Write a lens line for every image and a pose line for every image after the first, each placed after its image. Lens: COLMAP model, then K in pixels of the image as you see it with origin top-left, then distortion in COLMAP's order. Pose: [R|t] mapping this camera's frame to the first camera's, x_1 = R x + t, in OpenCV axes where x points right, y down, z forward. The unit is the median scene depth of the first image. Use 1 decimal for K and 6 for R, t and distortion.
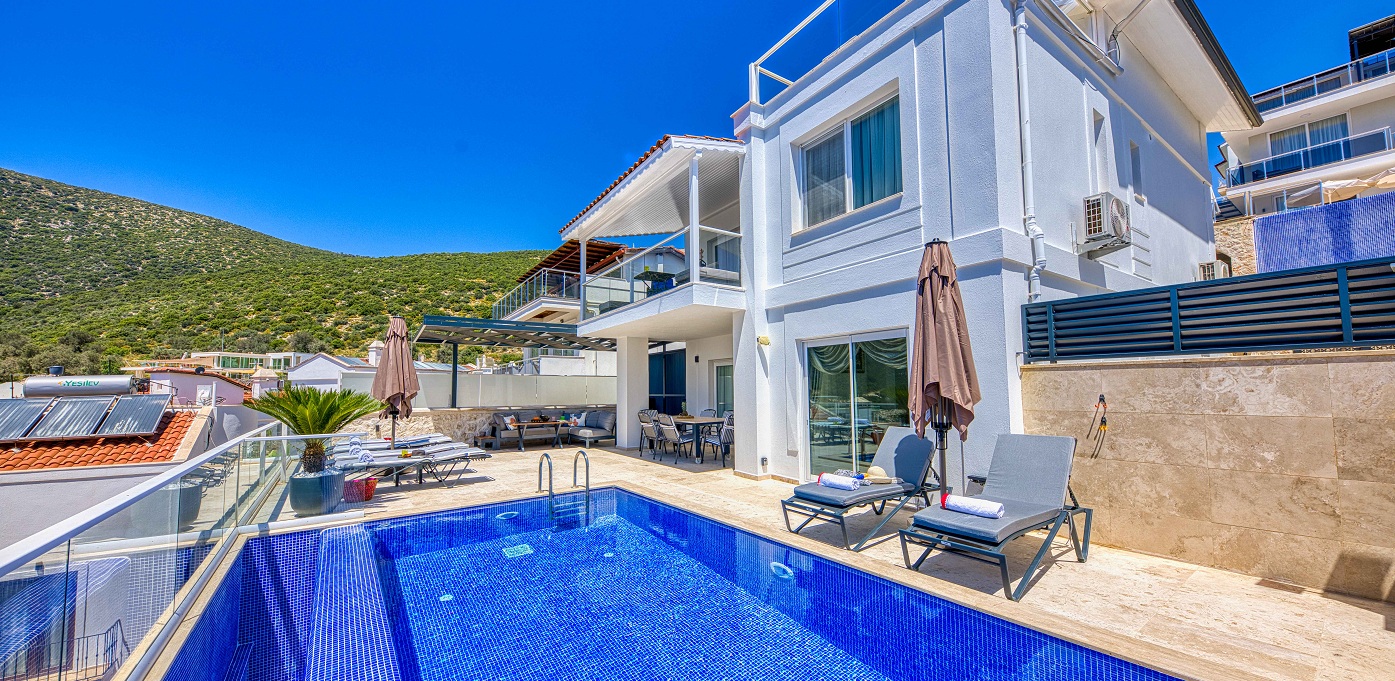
lens RADIAL K [[480.8, 0, 687.6], [0, 480.8, 366.3], [0, 0, 1]] dist [0.003090, -0.003743]
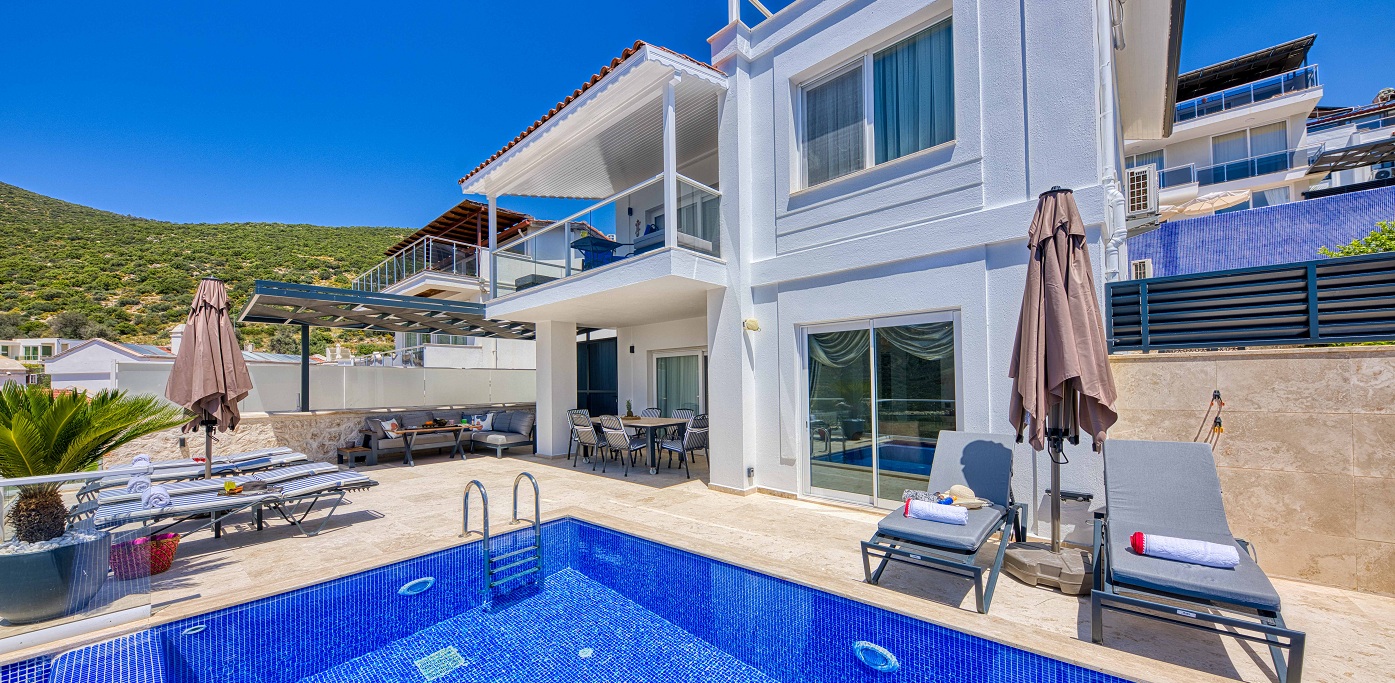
lens RADIAL K [[480.8, 0, 686.3], [0, 480.8, 380.1], [0, 0, 1]] dist [0.003090, -0.003743]
pose [[0.973175, -0.002936, 0.230049, -0.134598], [-0.006544, 0.999161, 0.040434, 0.007351], [-0.229975, -0.040855, 0.972339, 0.228295]]
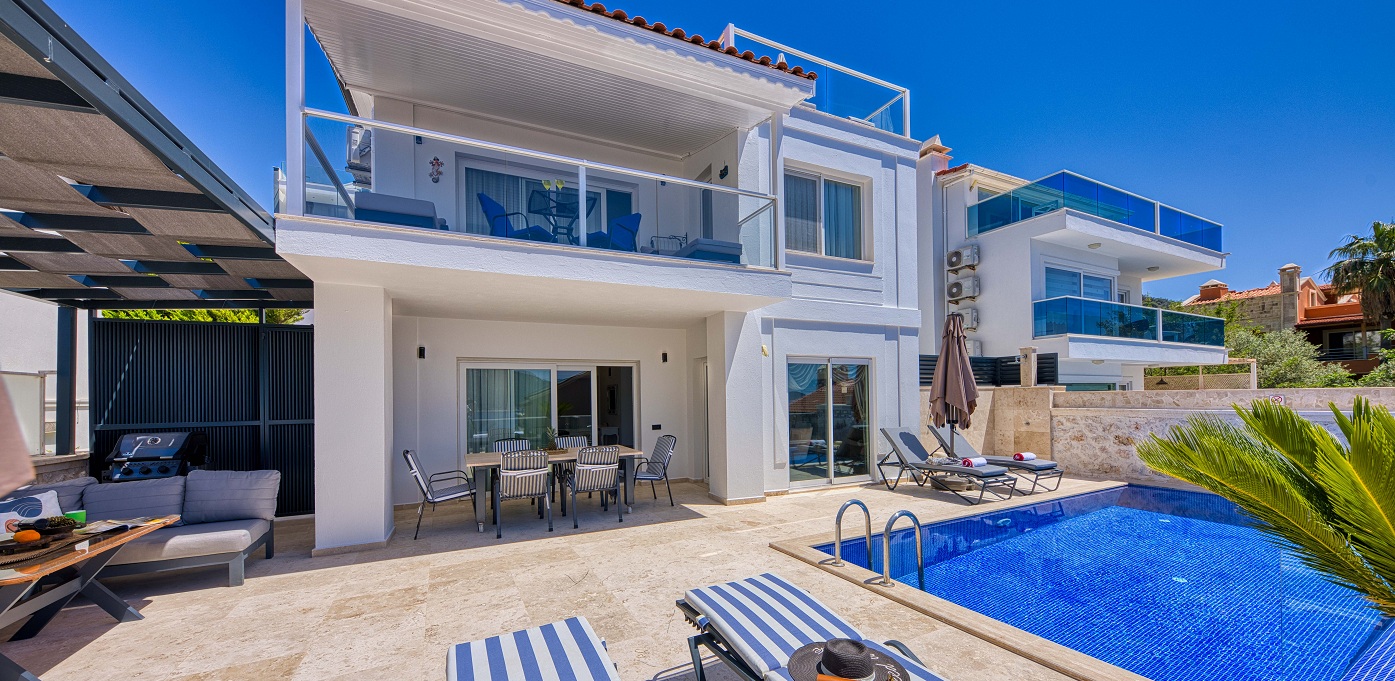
lens RADIAL K [[480.8, 0, 682.9], [0, 480.8, 399.8], [0, 0, 1]] dist [0.003090, -0.003743]
pose [[0.154980, 0.005405, 0.987903, -0.776919], [-0.037431, 0.999299, 0.000405, 0.045288], [-0.987208, -0.037041, 0.155073, 0.992366]]
